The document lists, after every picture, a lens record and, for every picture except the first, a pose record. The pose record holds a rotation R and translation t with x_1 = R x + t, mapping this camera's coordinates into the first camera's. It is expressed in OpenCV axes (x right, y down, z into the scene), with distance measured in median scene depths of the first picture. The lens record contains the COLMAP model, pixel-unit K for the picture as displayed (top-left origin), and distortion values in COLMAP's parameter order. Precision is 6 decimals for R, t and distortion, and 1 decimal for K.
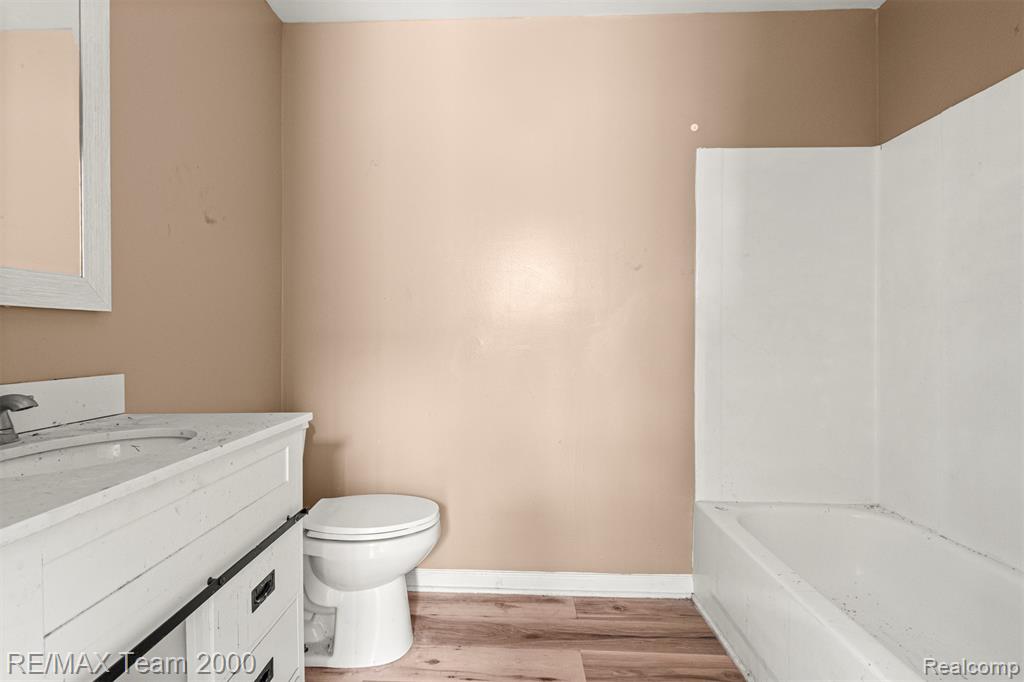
lens RADIAL K [[460.5, 0, 512.0], [0, 460.5, 341.0], [0, 0, 1]] dist [0.000076, -0.000669]
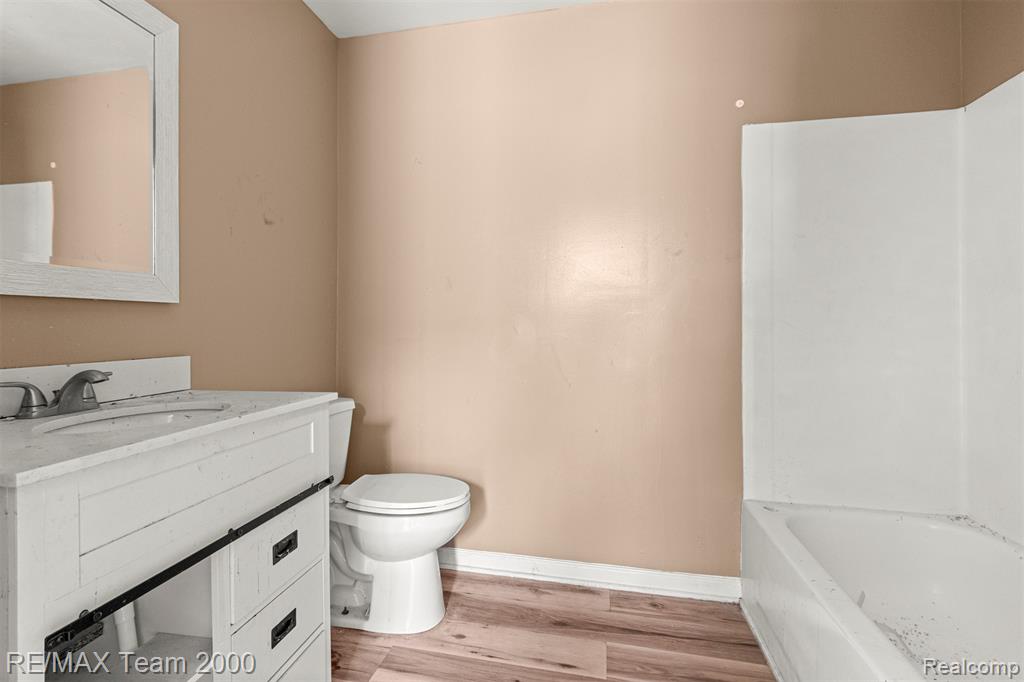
lens RADIAL K [[466.7, 0, 510.2], [0, 466.7, 325.6], [0, 0, 1]] dist [-0.000504, -0.000214]
pose [[0.985702, -0.000610, -0.168499, 0.106537], [-0.000962, 0.999957, -0.009249, 0.002669], [0.168497, 0.009279, 0.985658, -0.024706]]
